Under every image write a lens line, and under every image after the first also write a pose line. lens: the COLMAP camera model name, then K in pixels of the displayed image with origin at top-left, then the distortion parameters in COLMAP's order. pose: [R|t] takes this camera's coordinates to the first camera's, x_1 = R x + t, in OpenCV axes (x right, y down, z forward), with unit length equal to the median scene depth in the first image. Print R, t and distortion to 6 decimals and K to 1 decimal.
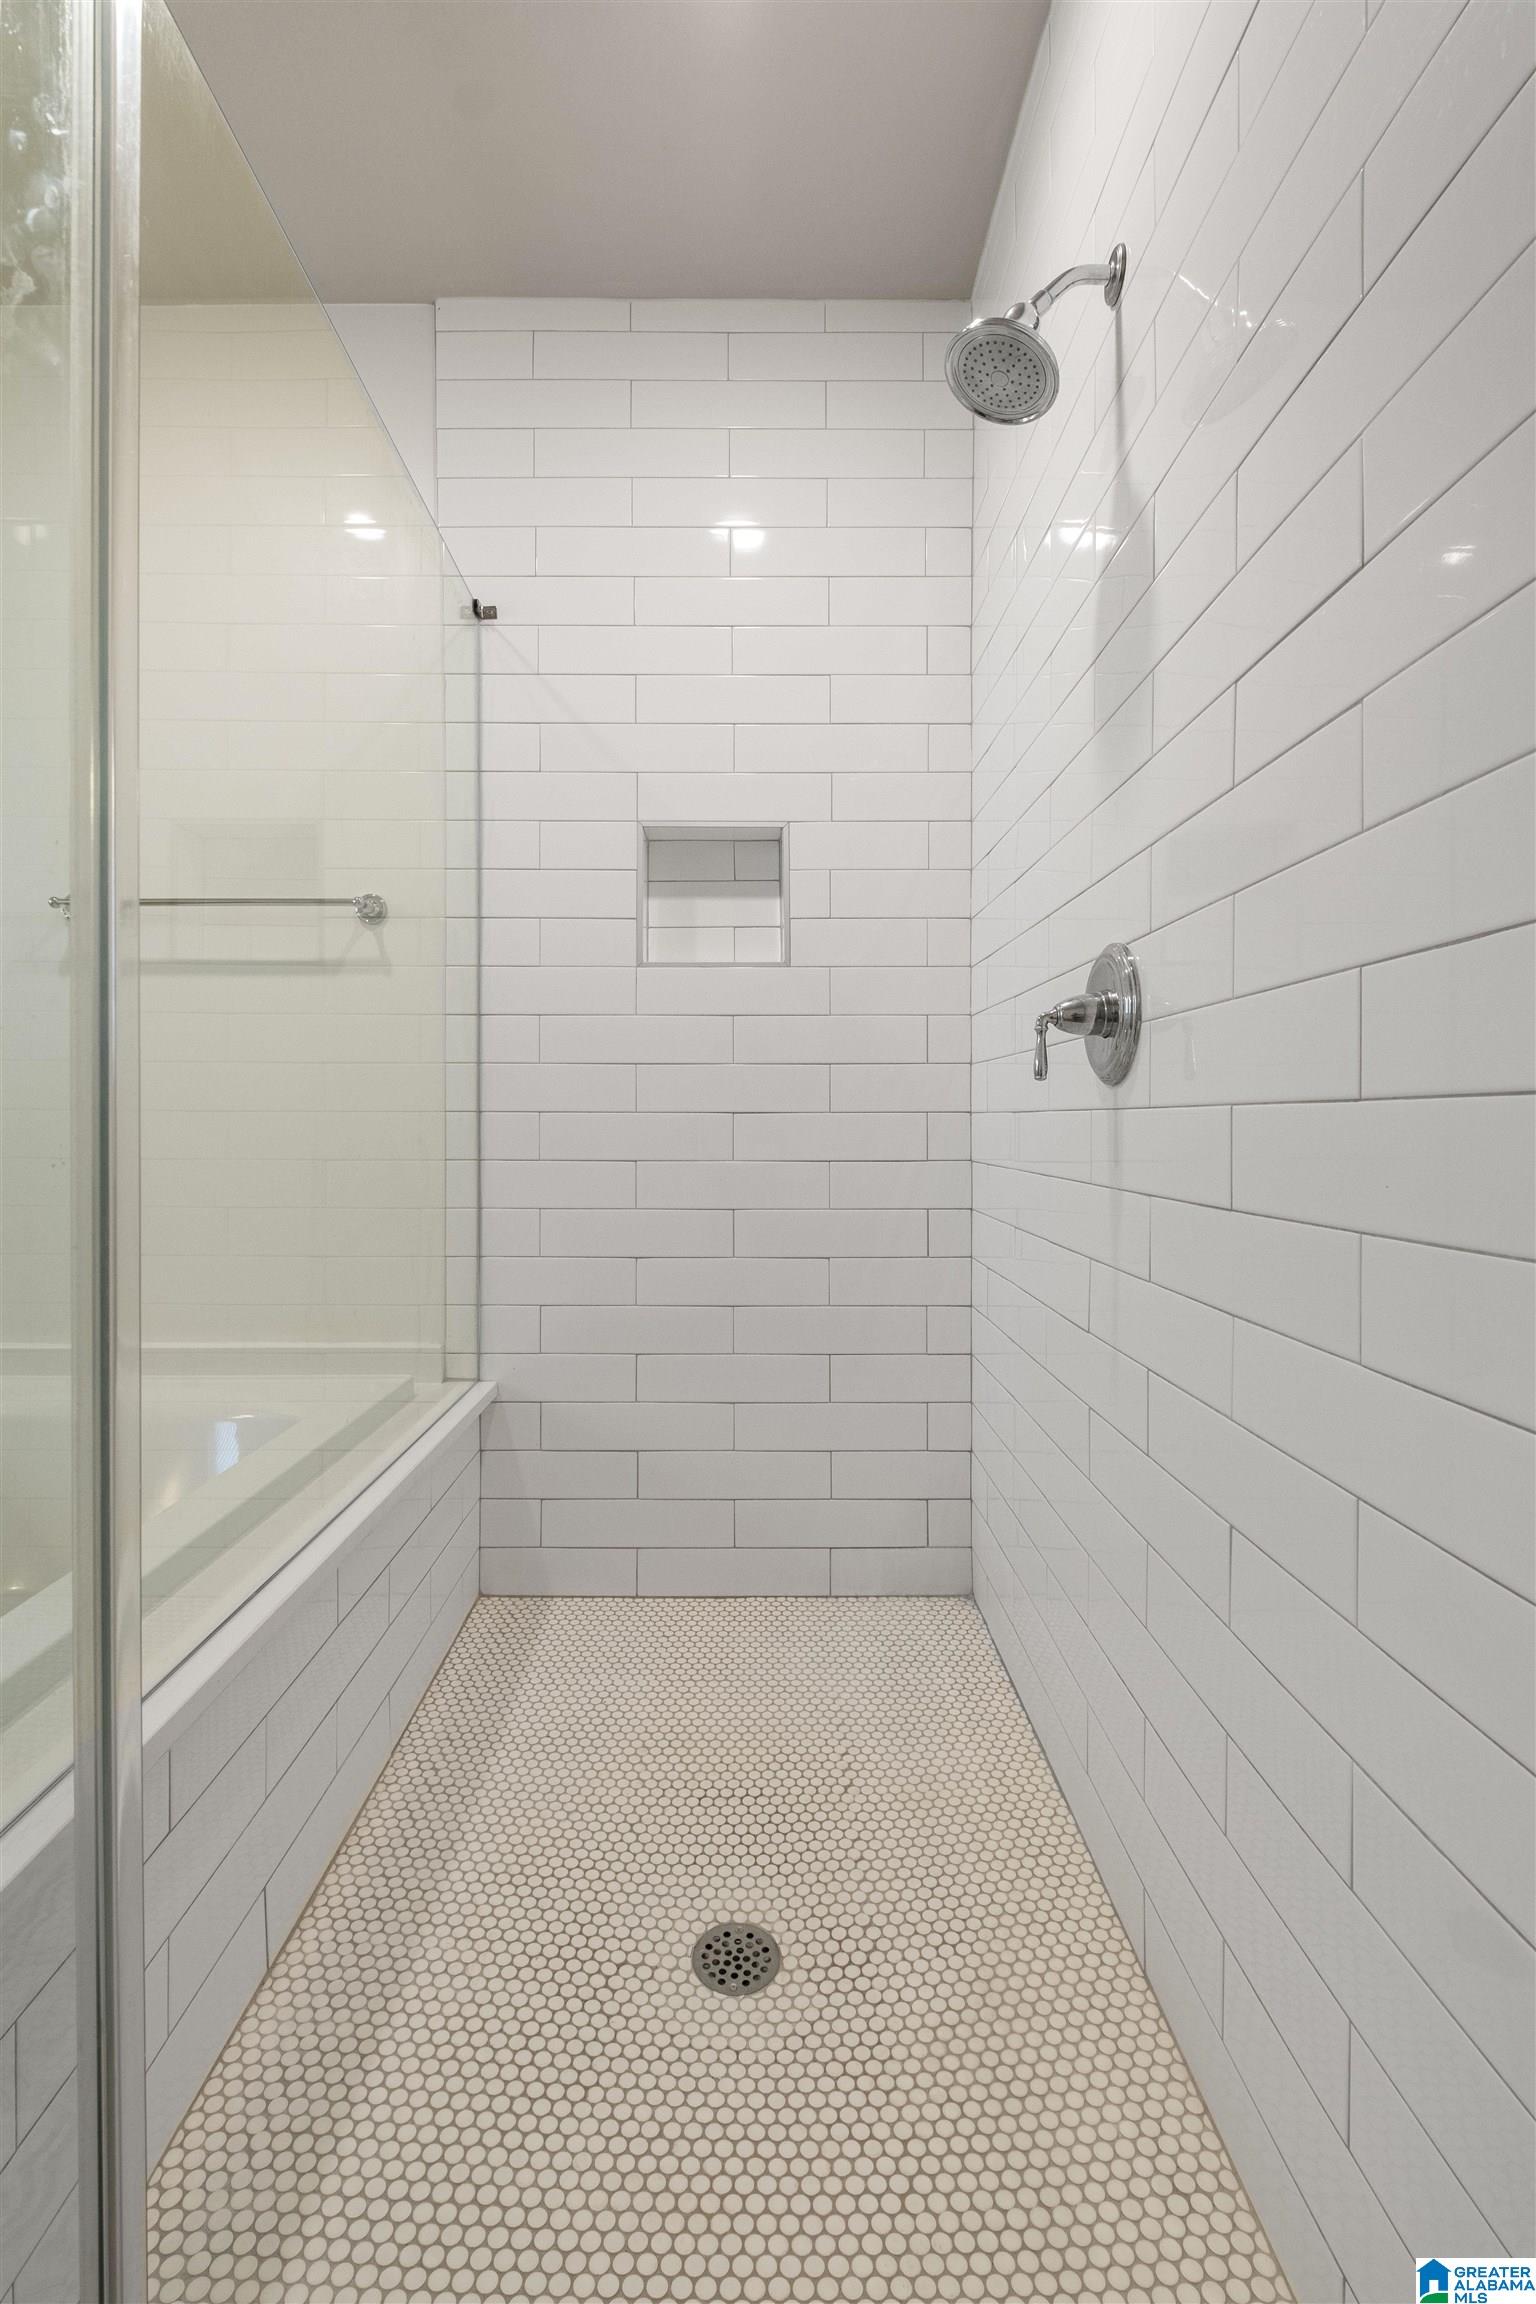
lens RADIAL K [[1017.5, 0, 768.0], [0, 1017.5, 1152.0], [0, 0, 1]] dist [-0.001093, -0.000568]
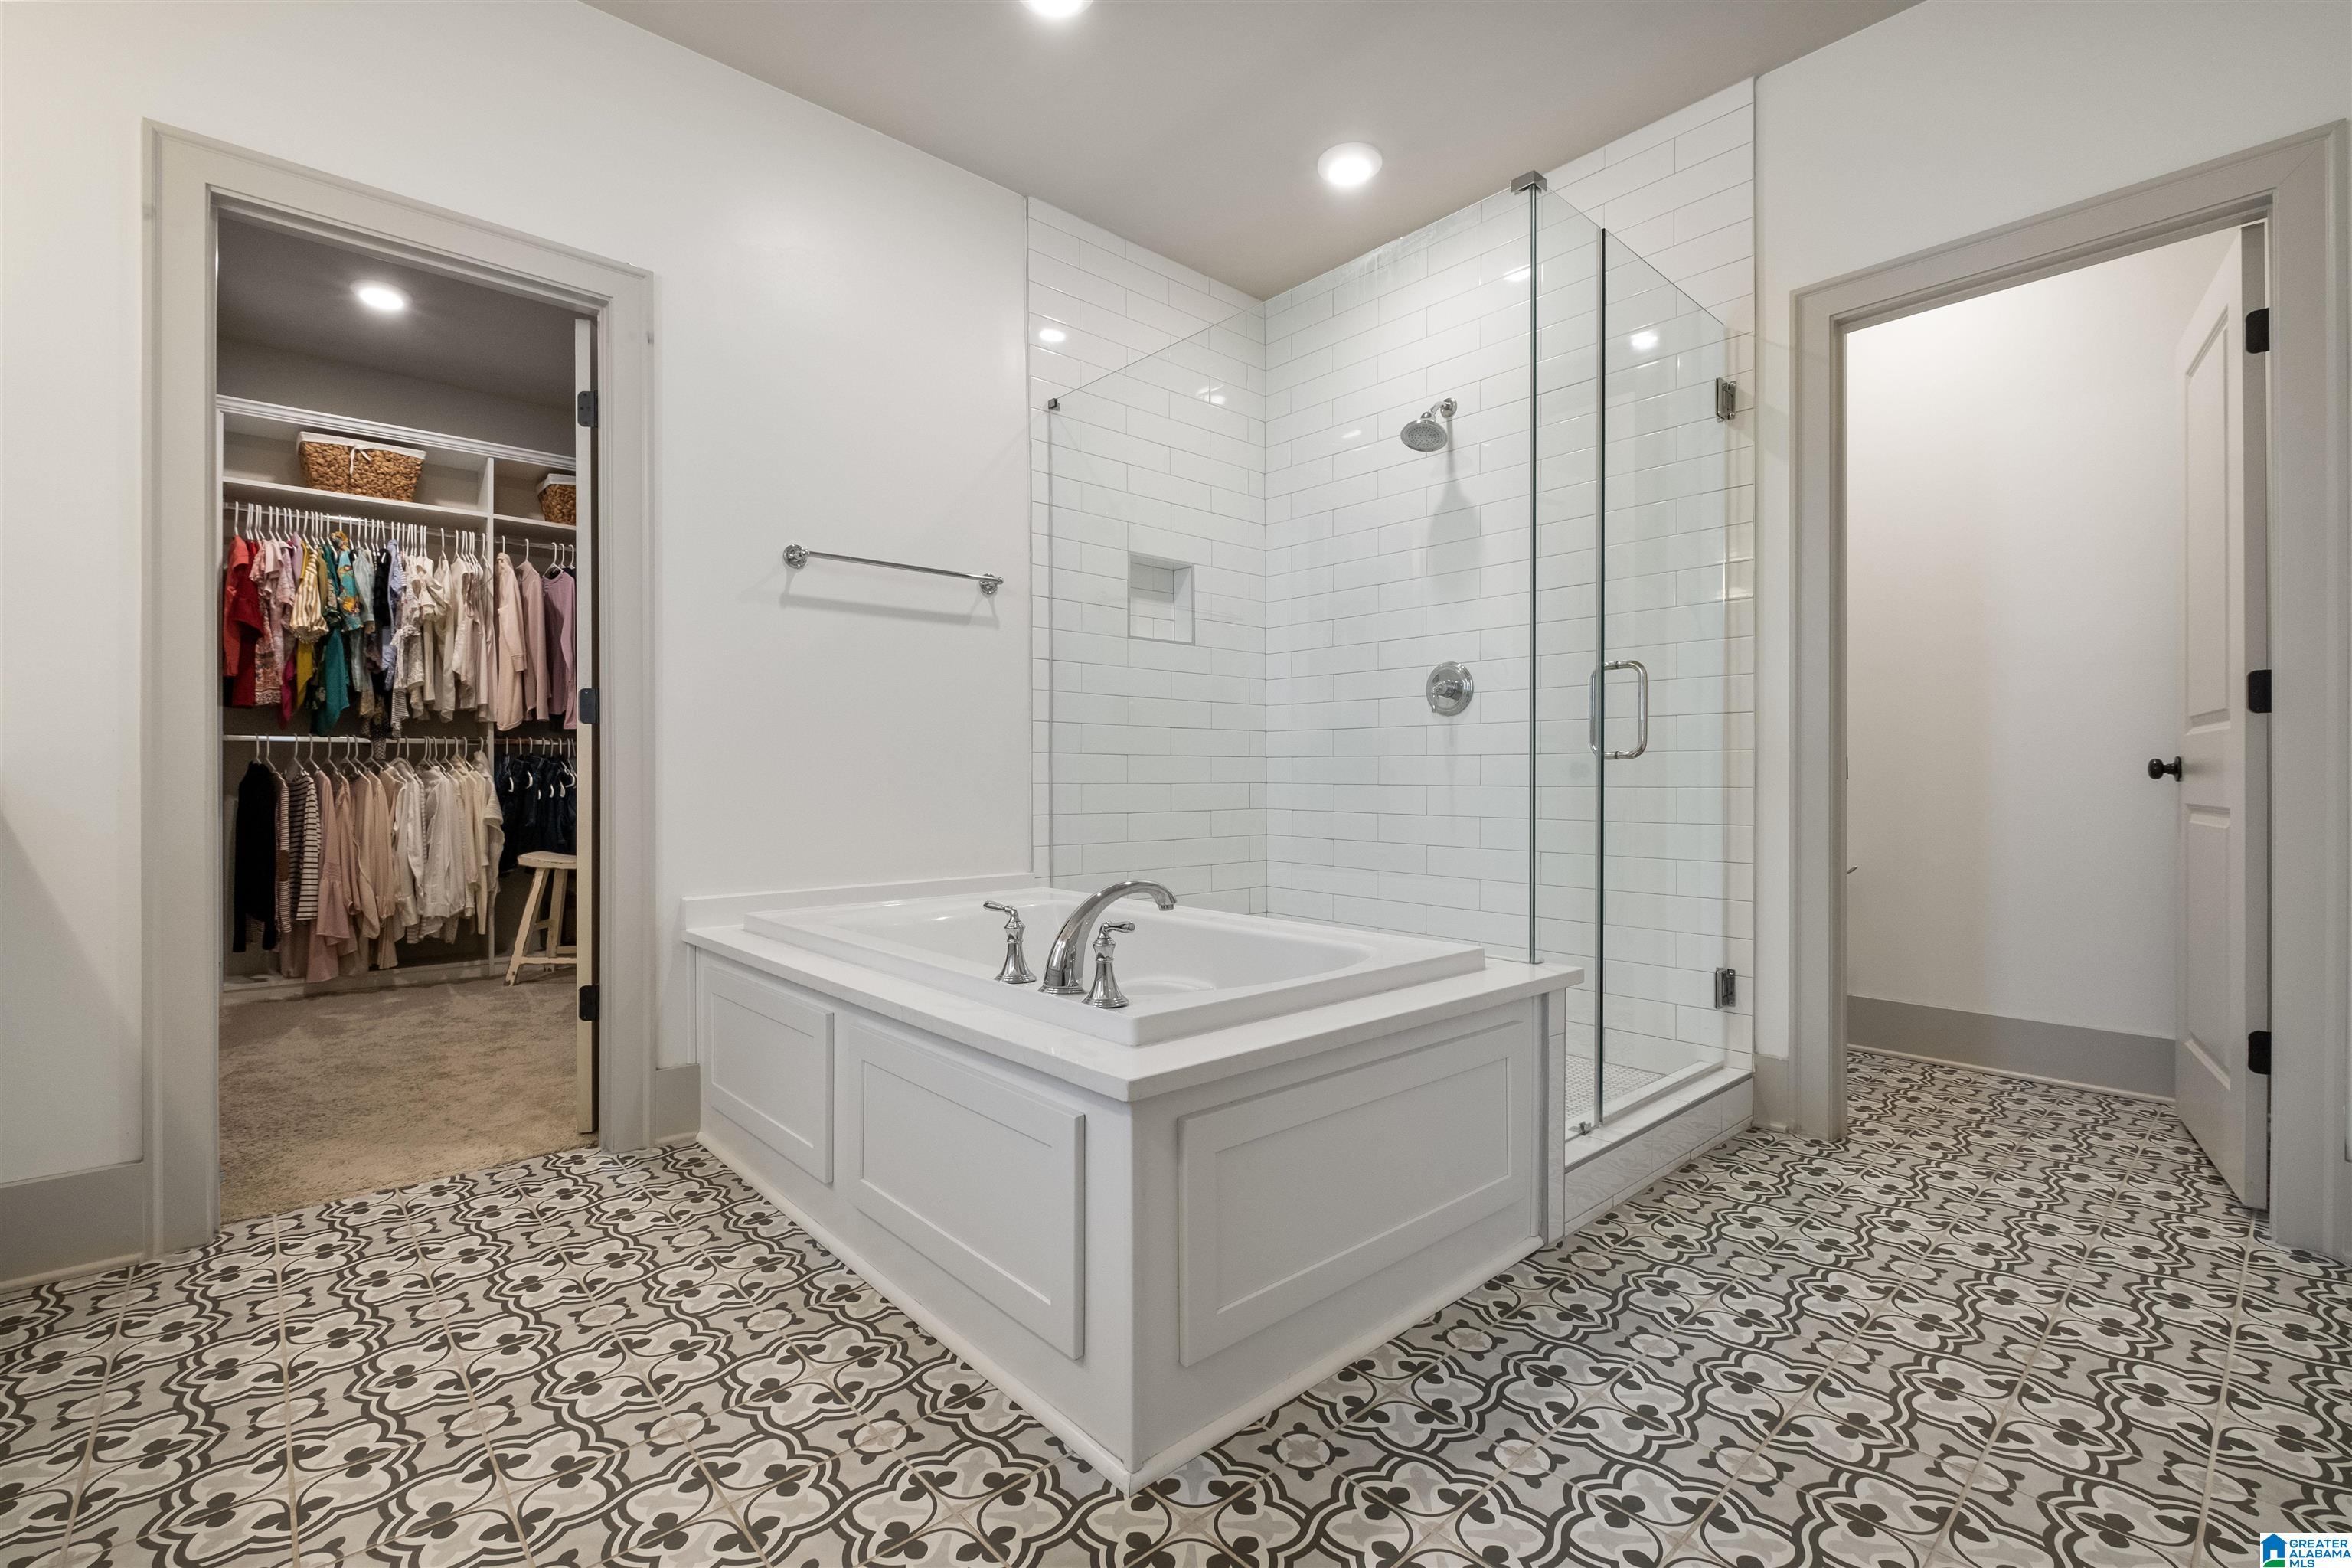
lens RADIAL K [[1038.7, 0, 1180.4], [0, 1038.7, 769.4], [0, 0, 1]] dist [-0.001093, -0.000568]
pose [[0.751121, 0.002521, 0.660159, -1.176144], [0.014212, 0.999699, -0.019988, 0.065771], [-0.660011, 0.024395, 0.750860, -0.315000]]
